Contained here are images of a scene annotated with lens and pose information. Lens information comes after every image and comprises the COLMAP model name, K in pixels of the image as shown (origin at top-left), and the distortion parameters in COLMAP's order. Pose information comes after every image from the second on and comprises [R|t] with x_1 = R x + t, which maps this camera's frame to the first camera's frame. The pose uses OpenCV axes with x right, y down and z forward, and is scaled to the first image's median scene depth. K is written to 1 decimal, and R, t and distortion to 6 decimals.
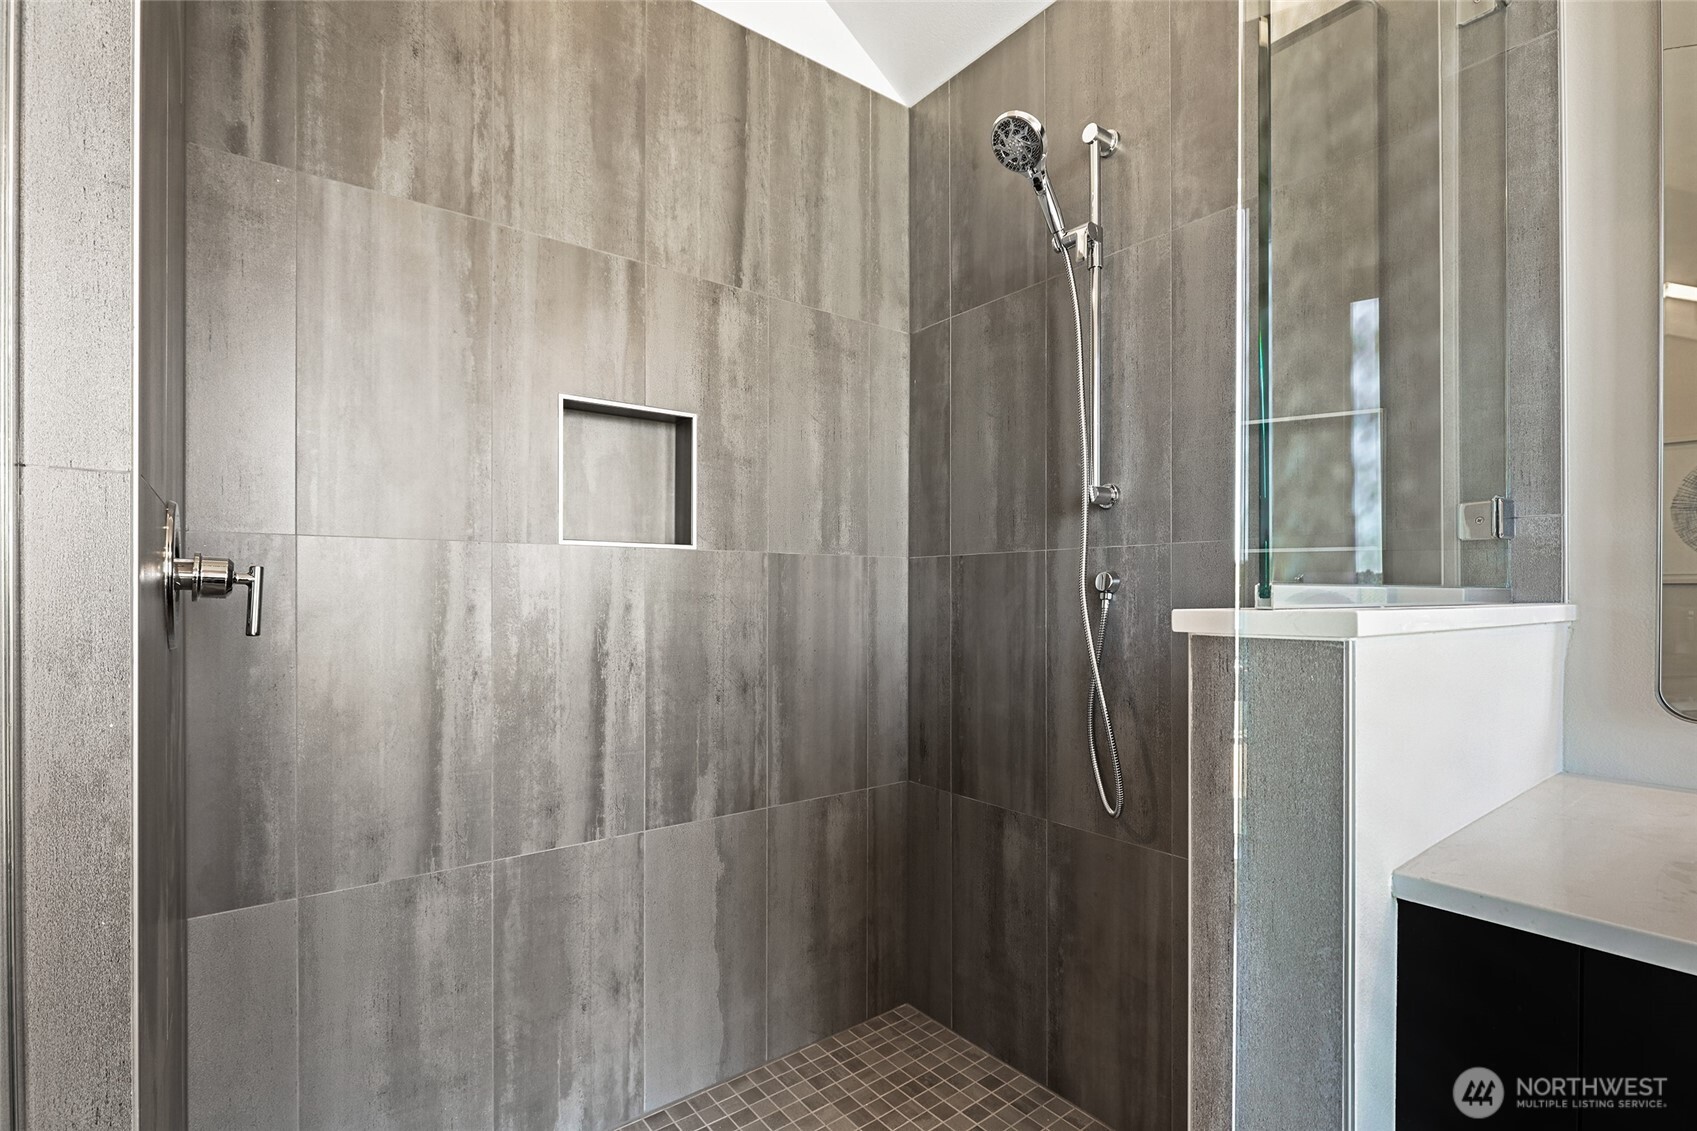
lens RADIAL K [[788.6, 0, 849.6], [0, 788.6, 588.4], [0, 0, 1]] dist [0.013867, 0.000108]
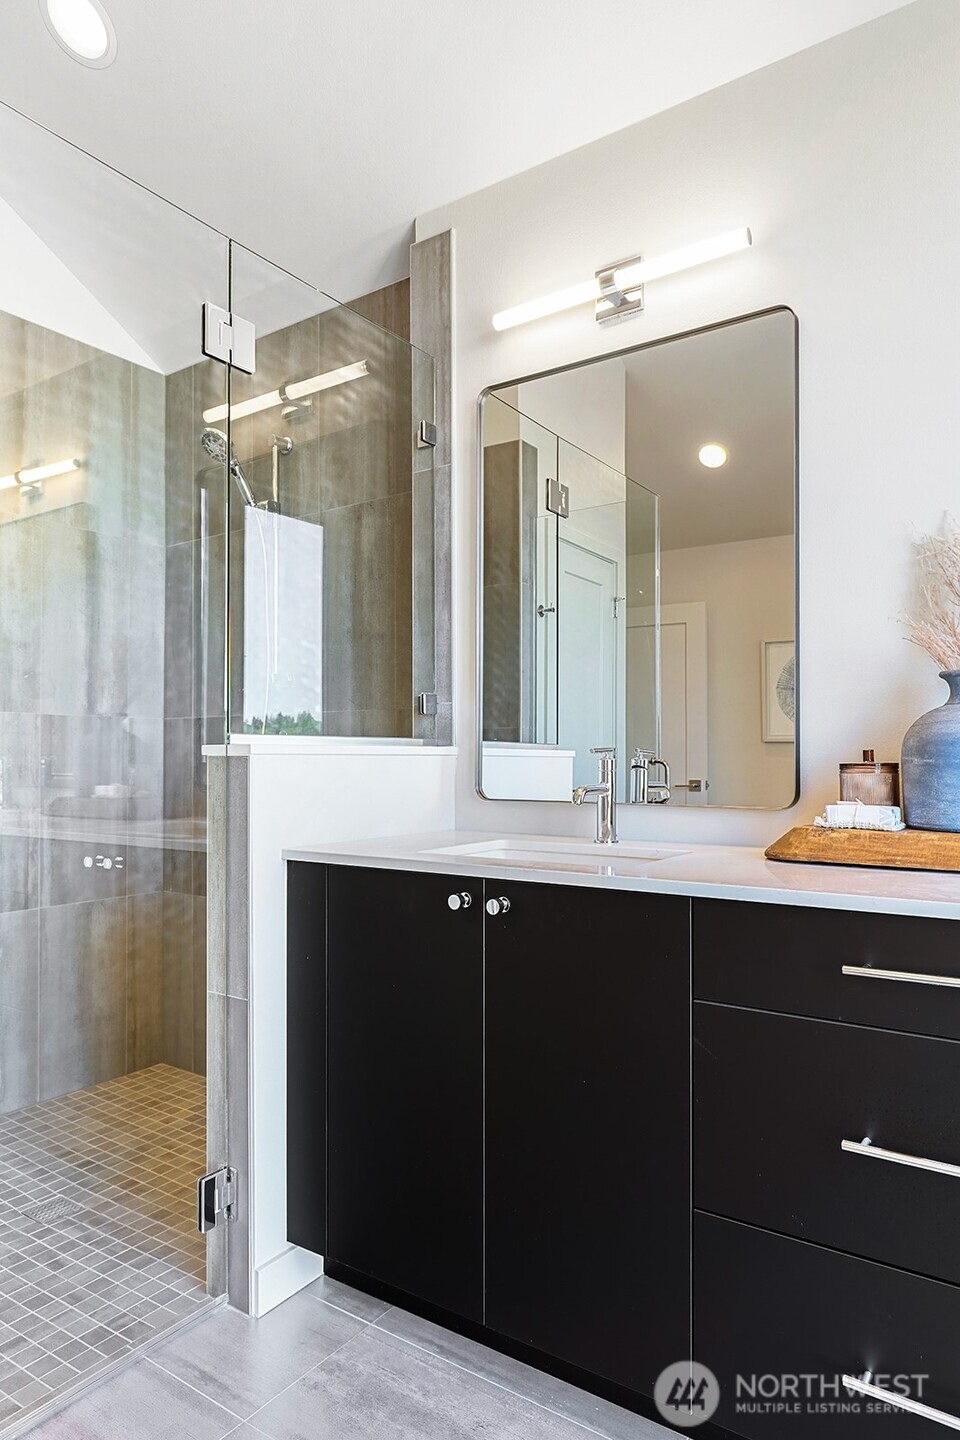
lens RADIAL K [[897.5, 0, 477.4], [0, 897.5, 741.7], [0, 0, 1]] dist [-0.004184, -0.000135]
pose [[0.955388, 0.003379, 0.295335, 0.148169], [-0.000328, 0.999946, -0.010380, 0.015894], [-0.295355, 0.009820, 0.955337, -0.631366]]
